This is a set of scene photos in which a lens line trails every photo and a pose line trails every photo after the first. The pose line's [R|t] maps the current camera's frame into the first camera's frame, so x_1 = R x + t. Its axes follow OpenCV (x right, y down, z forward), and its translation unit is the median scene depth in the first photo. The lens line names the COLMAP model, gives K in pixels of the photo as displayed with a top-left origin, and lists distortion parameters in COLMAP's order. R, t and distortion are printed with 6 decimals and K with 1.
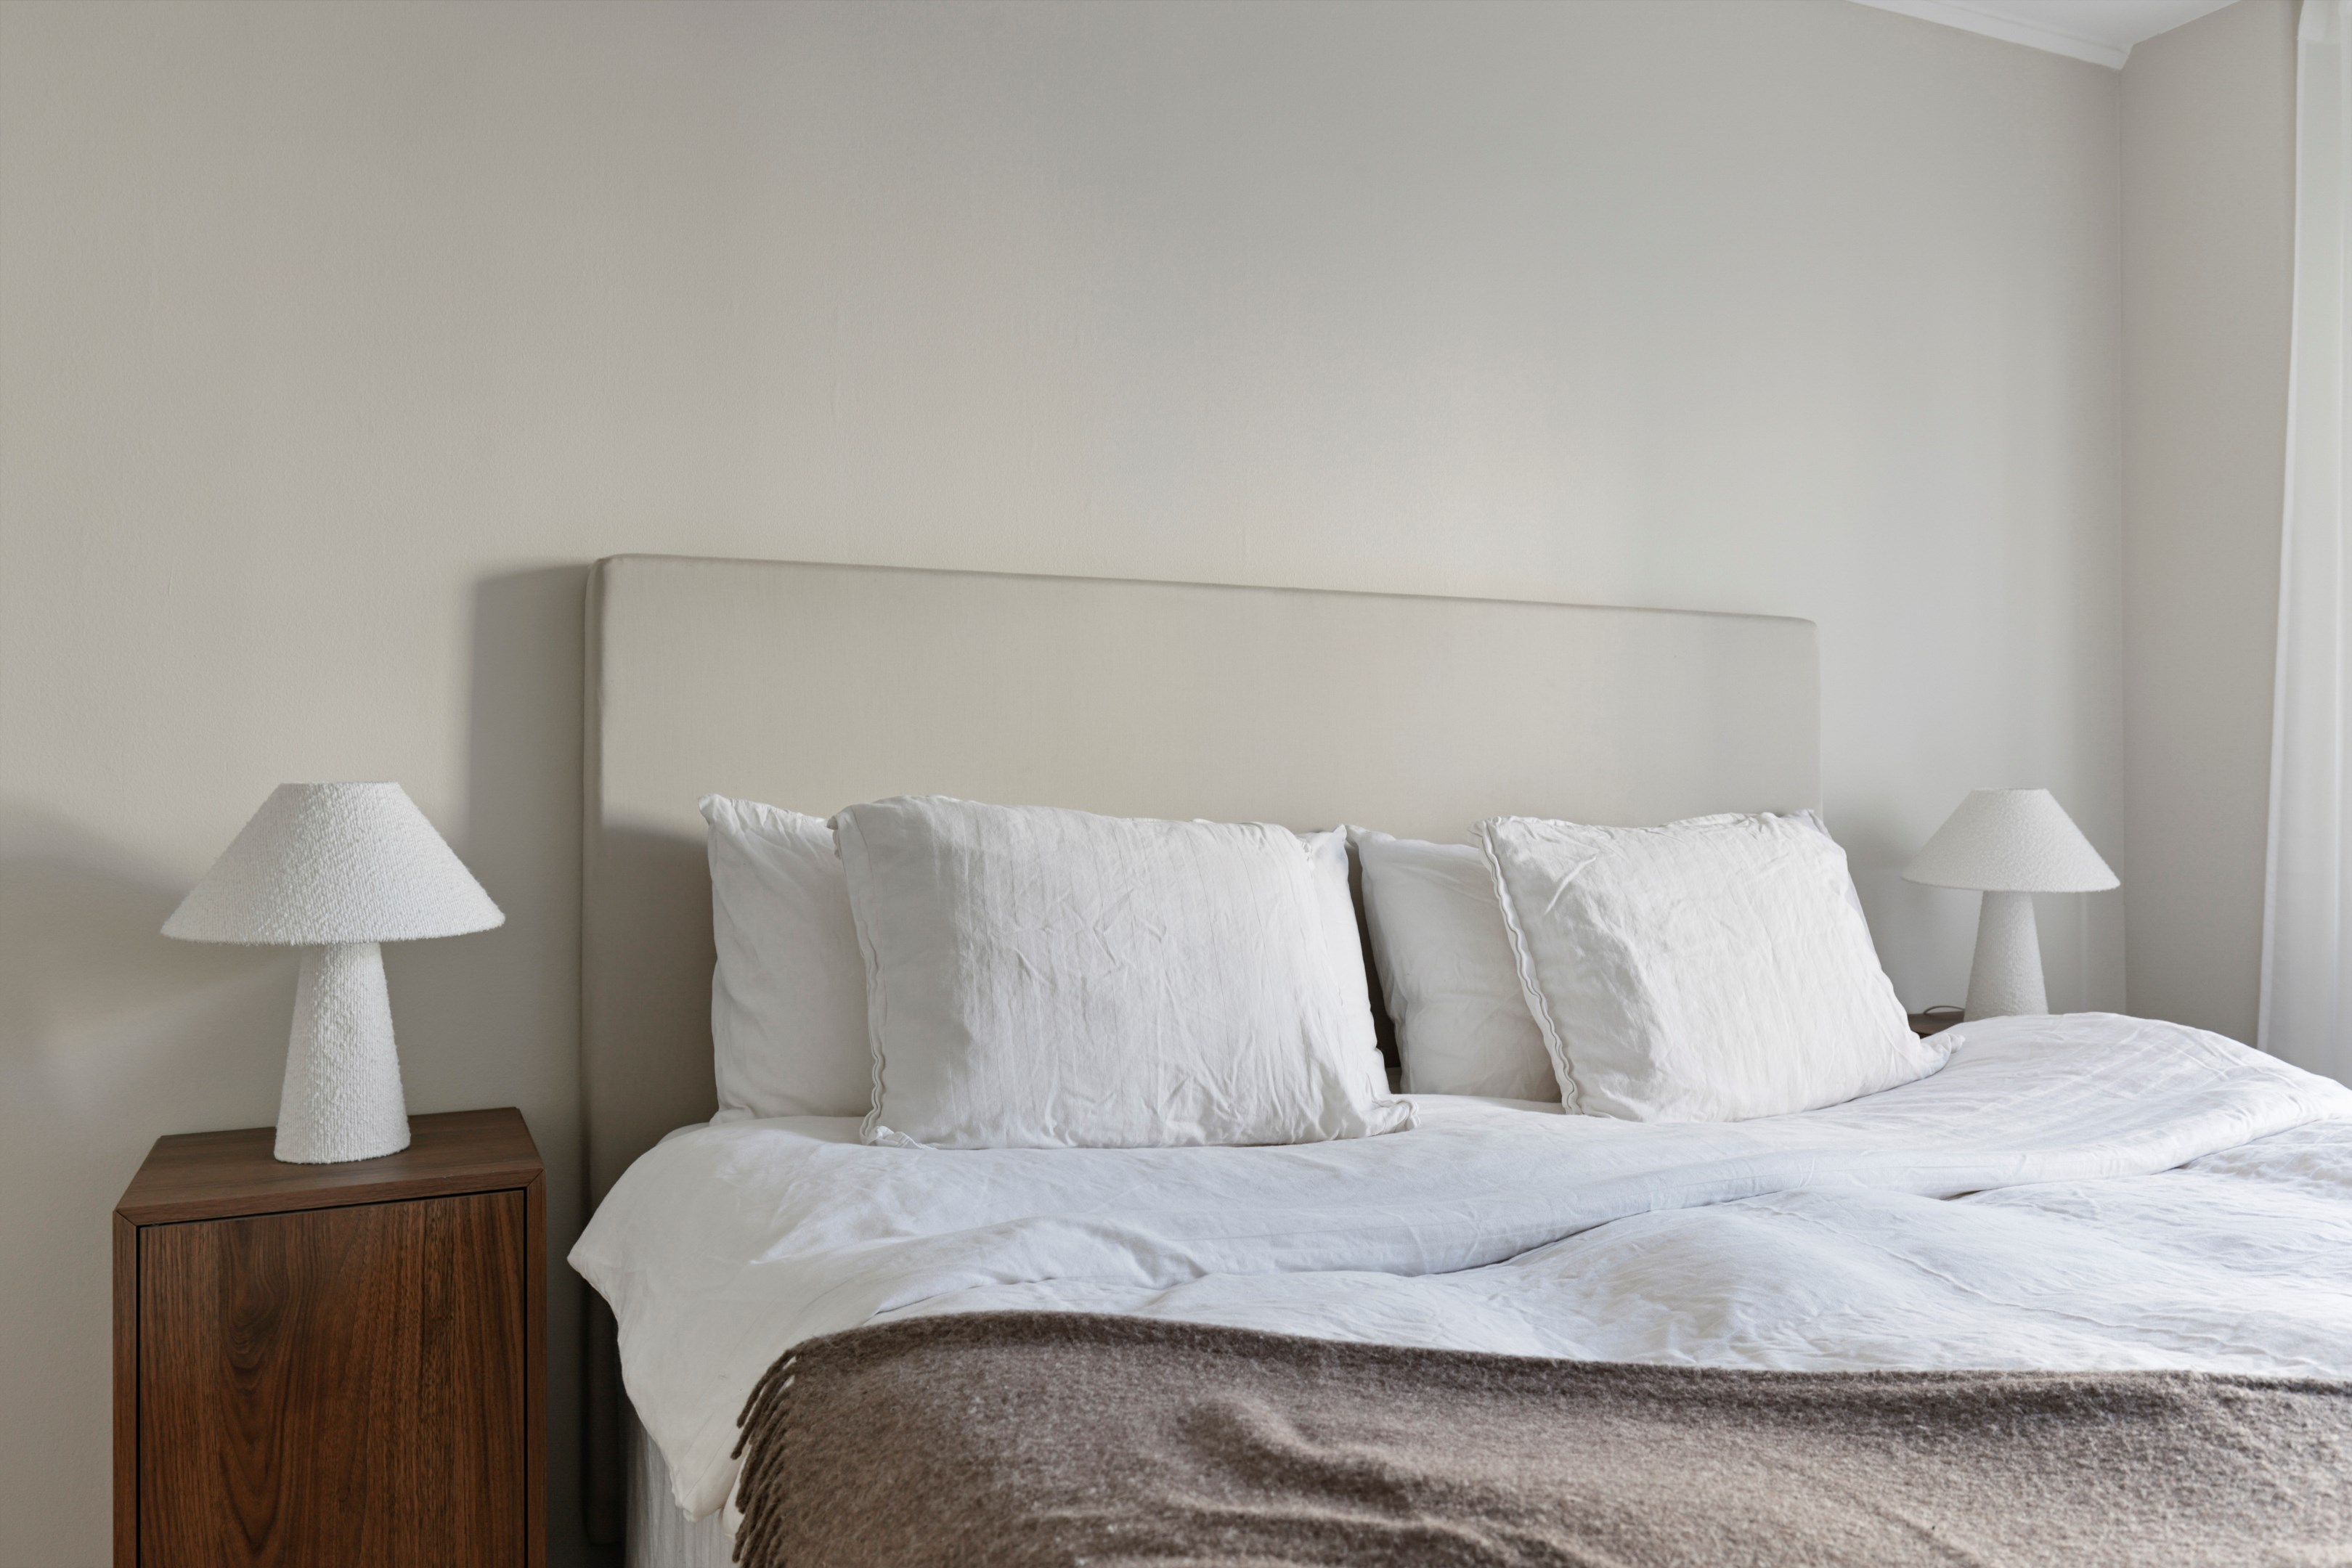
lens RADIAL K [[1827.3, 0, 1177.4], [0, 1827.3, 777.7], [0, 0, 1]] dist [-0.006278, -0.013183]
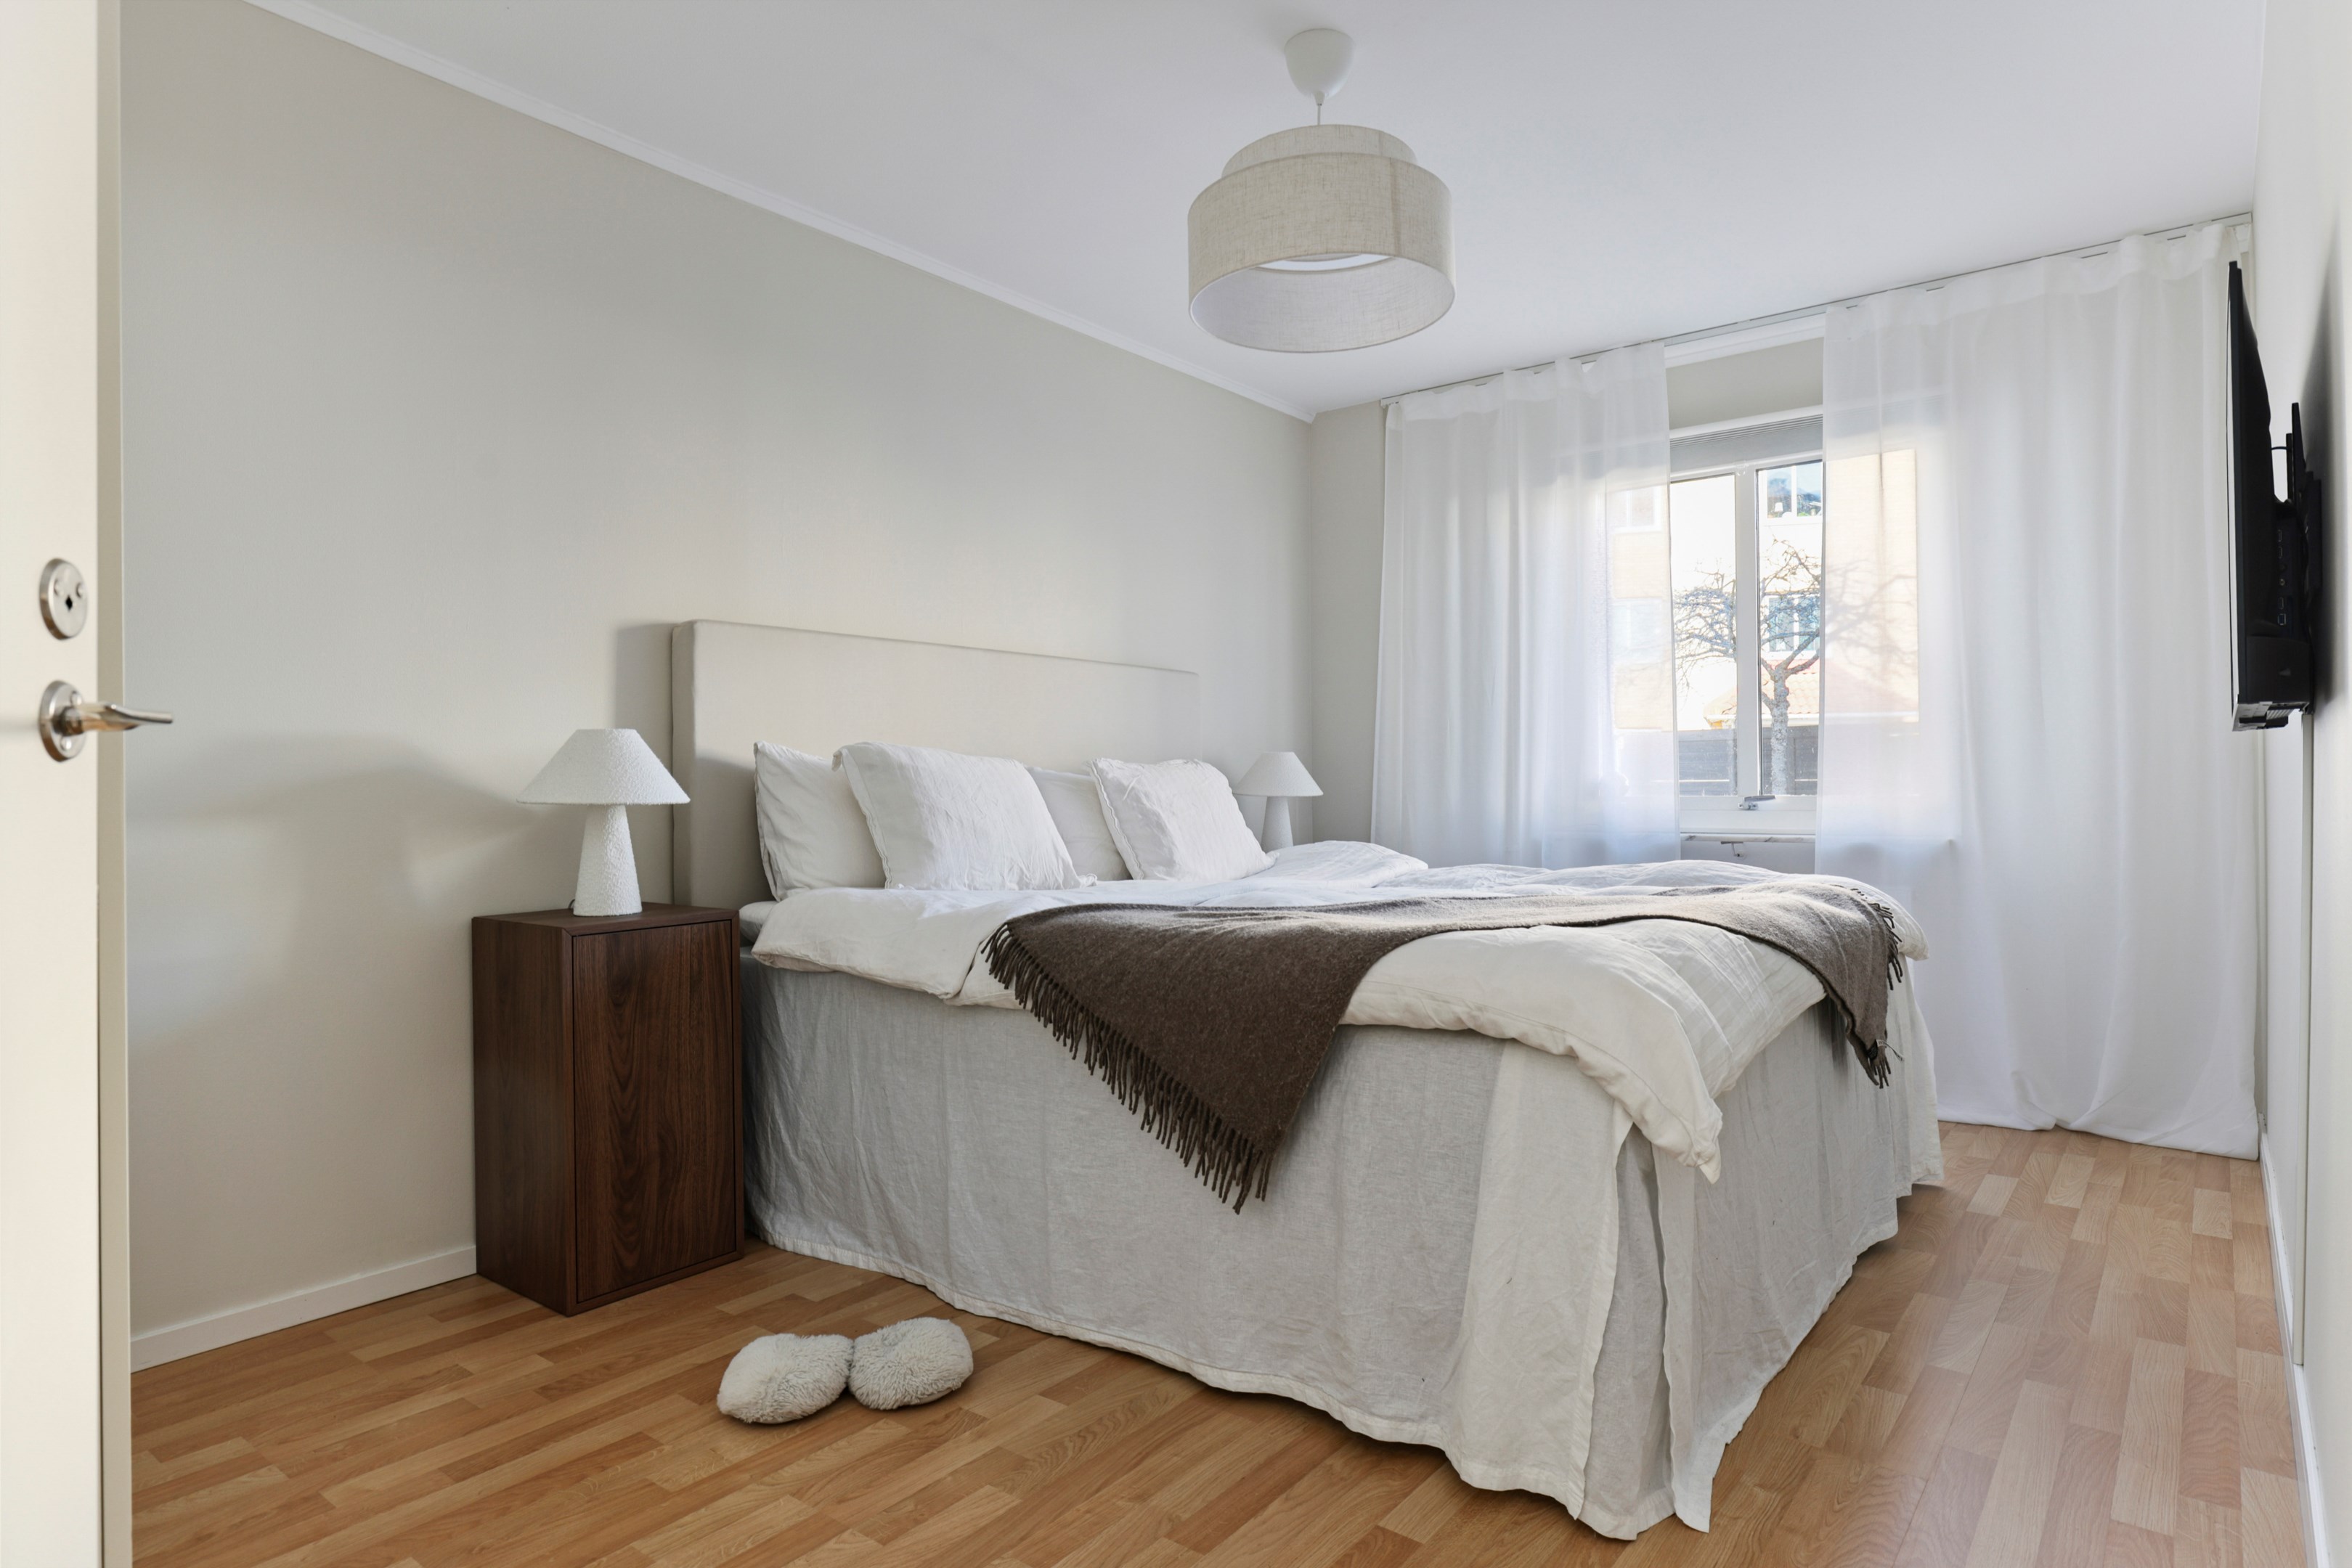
lens RADIAL K [[1320.0, 0, 1173.6], [0, 1320.0, 783.5], [0, 0, 1]] dist [-0.002893, -0.001499]
pose [[0.899109, 0.000497, 0.437725, -0.523404], [-0.002678, 0.999987, 0.004366, 0.053368], [-0.437717, -0.005098, 0.899098, -0.567059]]
